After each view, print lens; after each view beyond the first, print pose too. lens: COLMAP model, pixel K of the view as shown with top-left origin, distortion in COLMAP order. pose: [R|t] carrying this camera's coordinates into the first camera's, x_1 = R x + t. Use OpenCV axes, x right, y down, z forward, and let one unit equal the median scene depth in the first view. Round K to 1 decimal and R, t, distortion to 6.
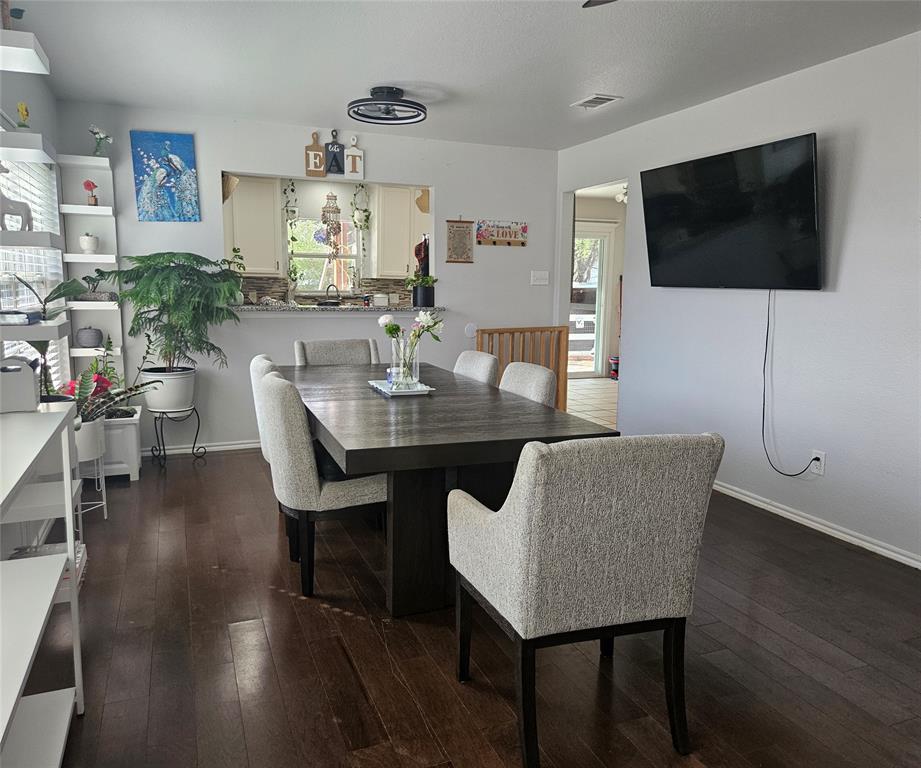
lens RADIAL K [[685.5, 0, 460.4], [0, 685.5, 378.1], [0, 0, 1]] dist [0.062513, -0.036827]
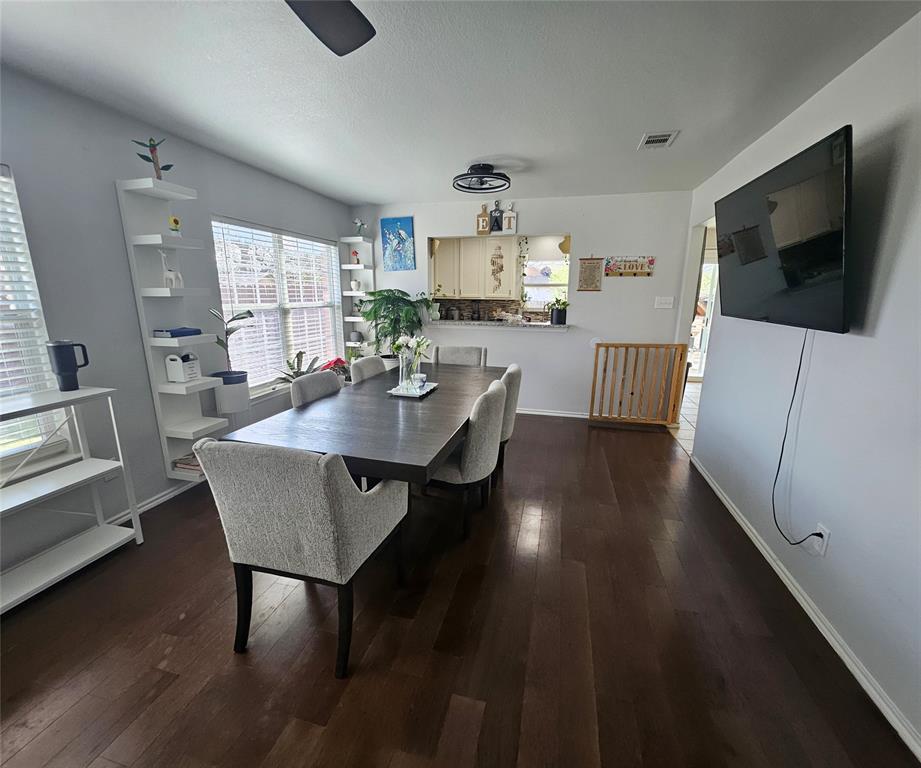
lens RADIAL K [[401.8, 0, 460.0], [0, 401.8, 387.9], [0, 0, 1]] dist [0.002370, -0.000055]
pose [[0.802613, 0.130272, -0.582101, 0.301484], [-0.080708, 0.990604, 0.110410, -0.055282], [0.591014, -0.041636, 0.805586, 0.255754]]
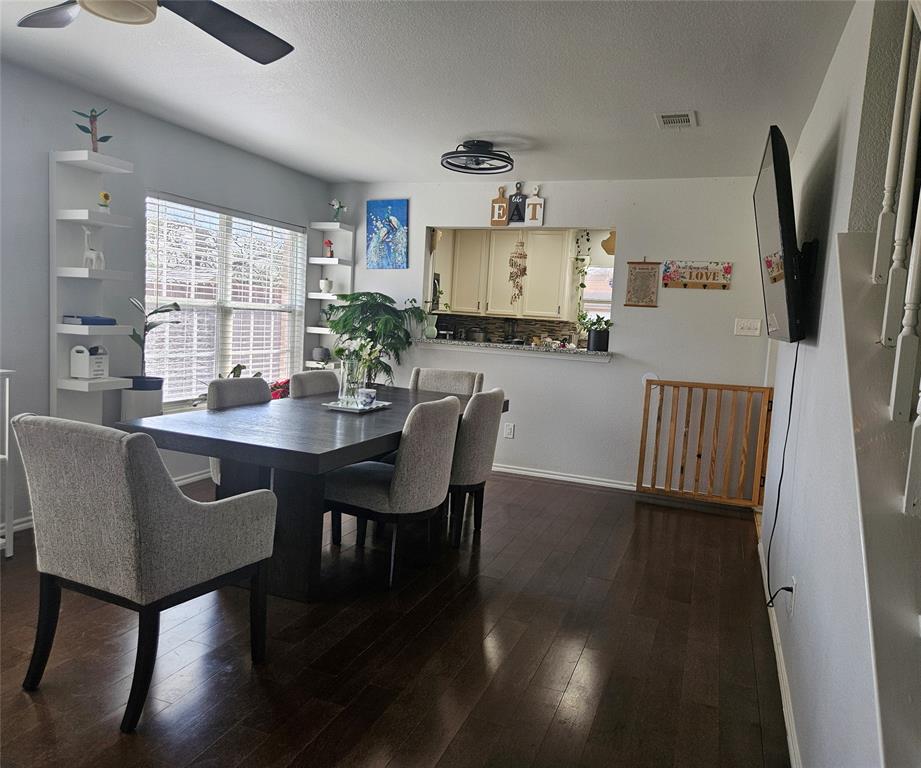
lens RADIAL K [[685.5, 0, 460.4], [0, 685.5, 378.1], [0, 0, 1]] dist [0.062513, -0.036827]
pose [[0.727635, 0.090317, -0.679993, 0.514340], [-0.142979, 0.989491, -0.021572, -0.019459], [0.670898, 0.112921, 0.732901, 0.183743]]
